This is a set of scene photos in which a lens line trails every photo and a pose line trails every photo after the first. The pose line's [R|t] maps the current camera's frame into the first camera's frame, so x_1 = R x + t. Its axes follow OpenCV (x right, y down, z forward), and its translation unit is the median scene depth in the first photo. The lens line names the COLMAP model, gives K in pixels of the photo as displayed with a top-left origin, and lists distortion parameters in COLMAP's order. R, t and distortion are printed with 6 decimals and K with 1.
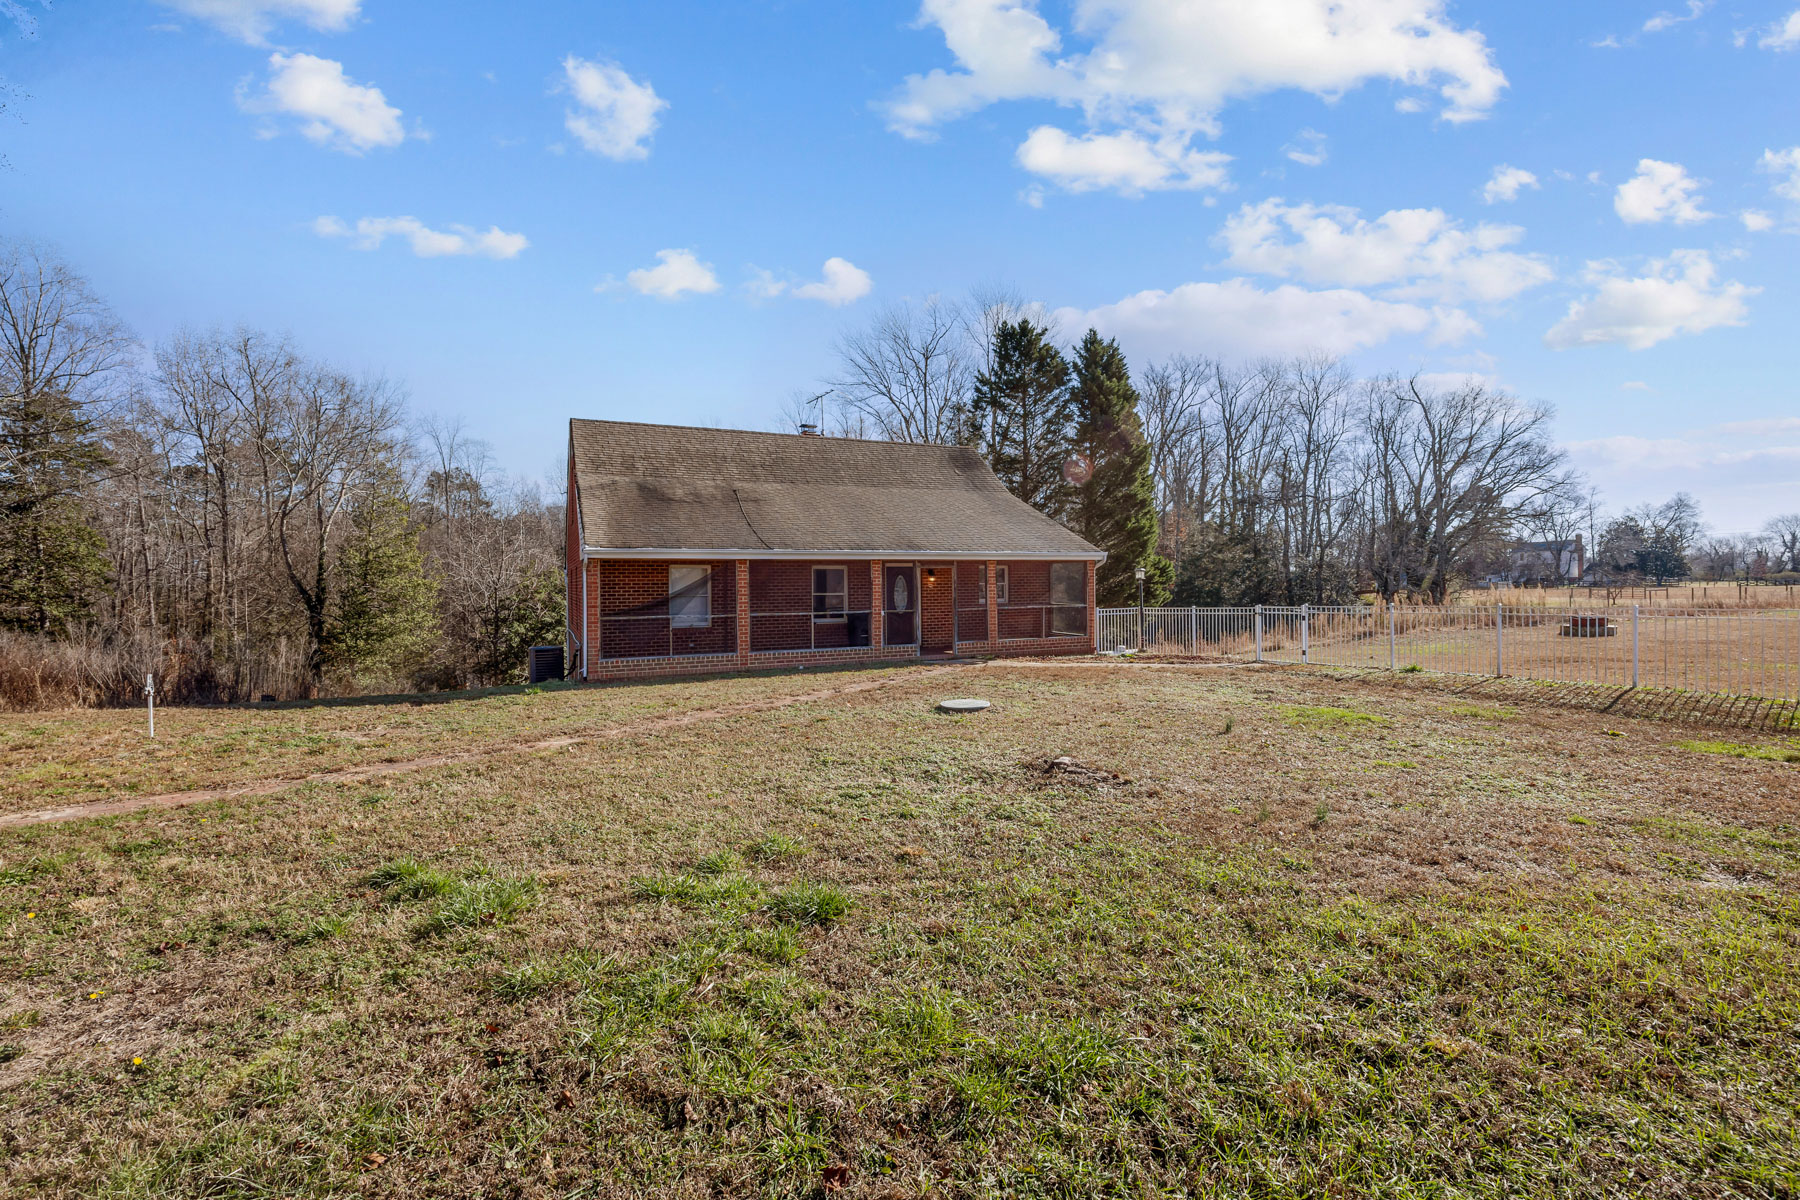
lens RADIAL K [[799.0, 0, 905.9], [0, 799.0, 590.4], [0, 0, 1]] dist [-0.003245, 0.000081]
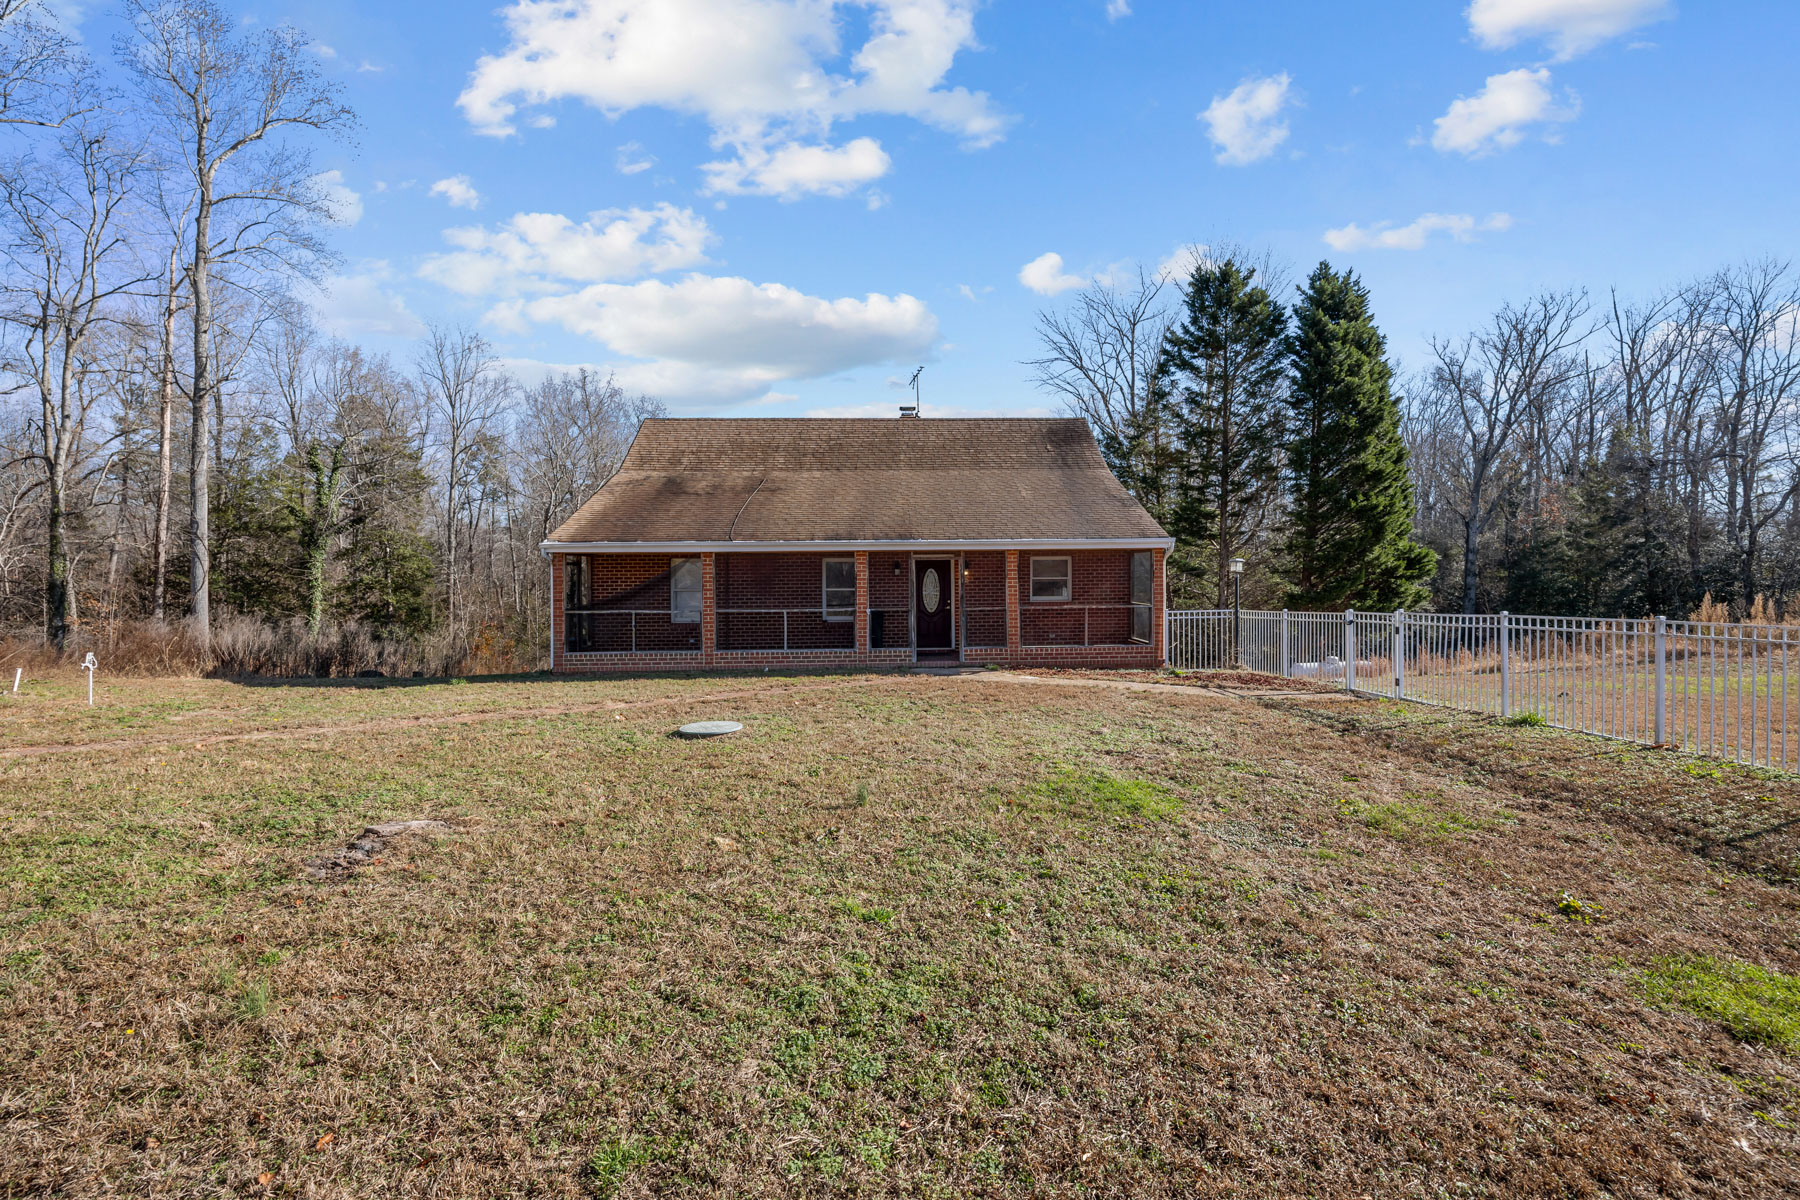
lens RADIAL K [[799.0, 0, 905.9], [0, 799.0, 590.4], [0, 0, 1]] dist [-0.003245, 0.000081]
pose [[0.922489, 0.008645, -0.385926, 0.210719], [-0.004764, 0.999928, 0.011011, -0.003105], [0.385993, -0.008319, 0.922464, 0.122211]]
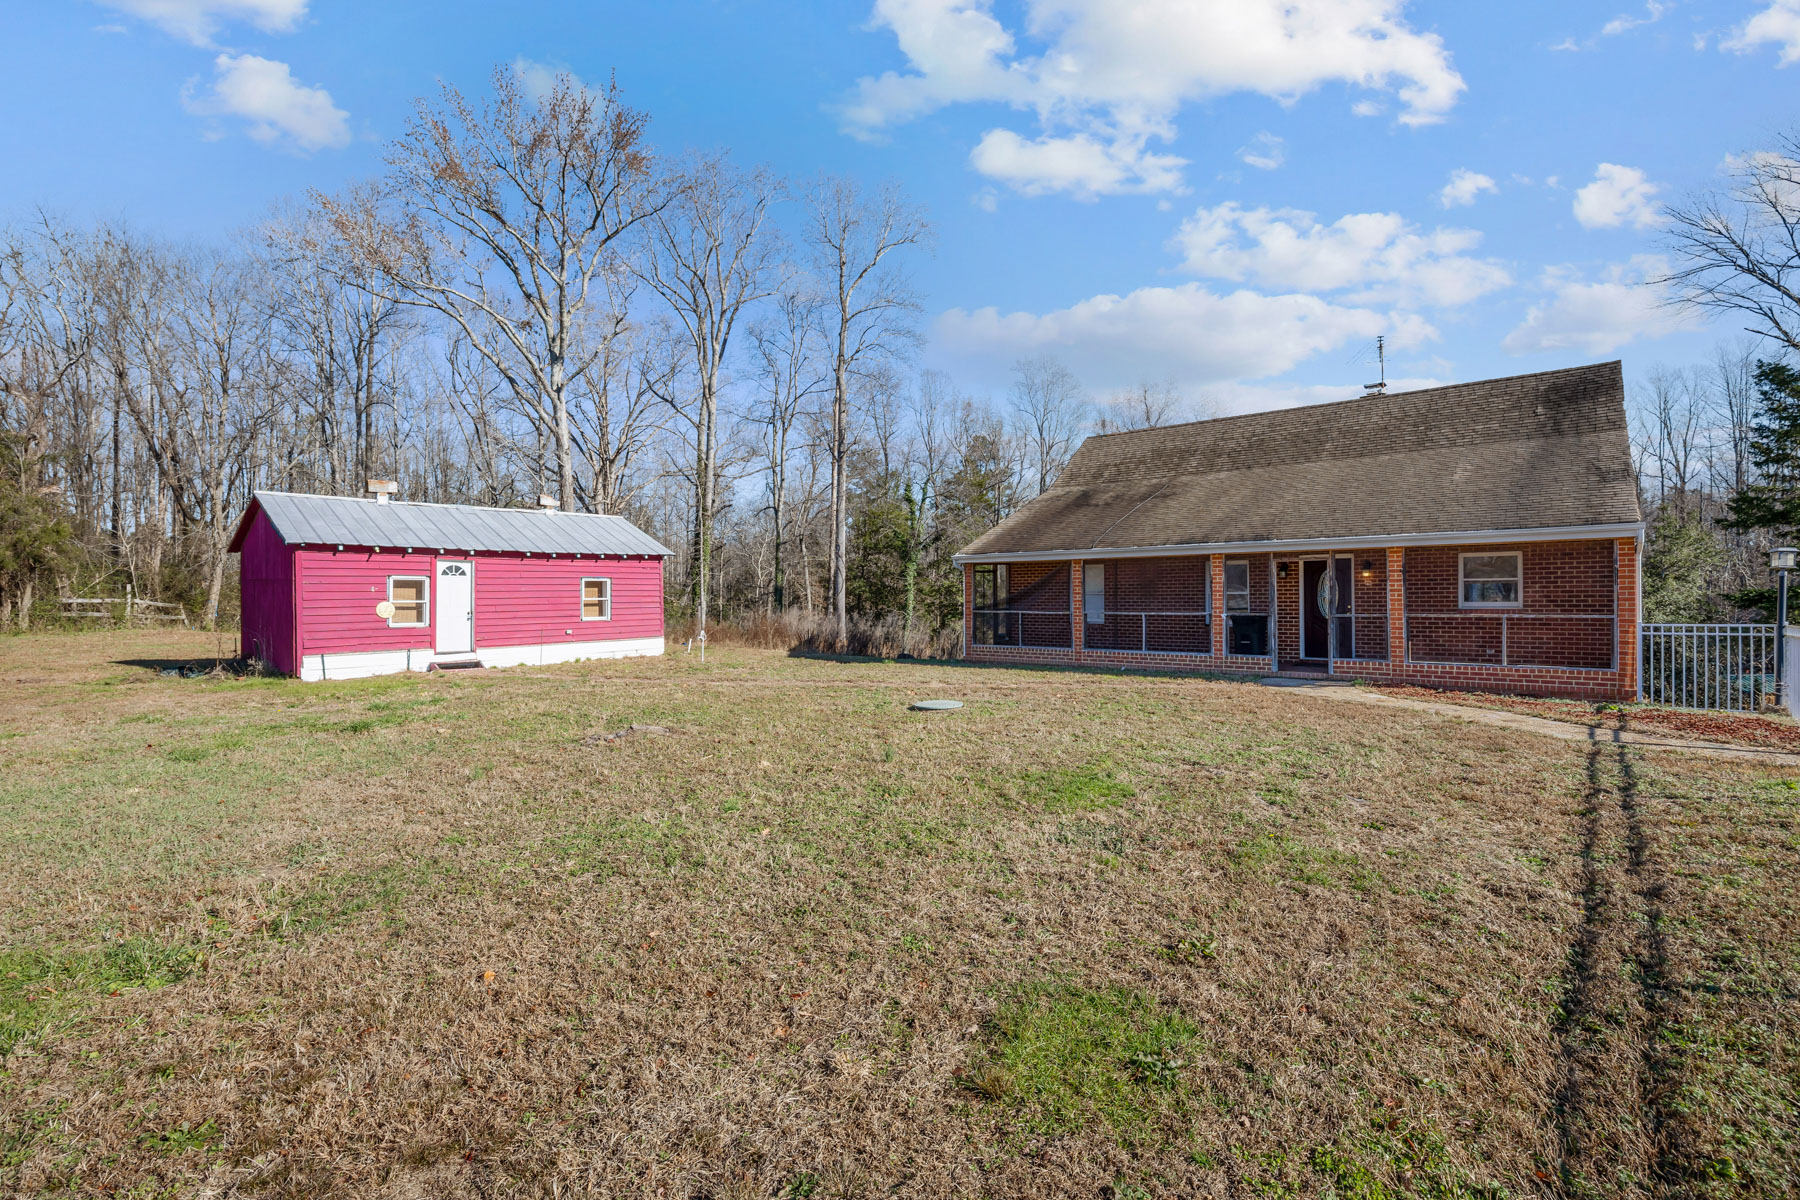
lens RADIAL K [[799.0, 0, 905.9], [0, 799.0, 590.4], [0, 0, 1]] dist [-0.003245, 0.000081]
pose [[0.431148, 0.006737, -0.902256, 0.362390], [0.003853, 0.999949, 0.009308, -0.005339], [0.902273, -0.007490, 0.431100, 0.194823]]
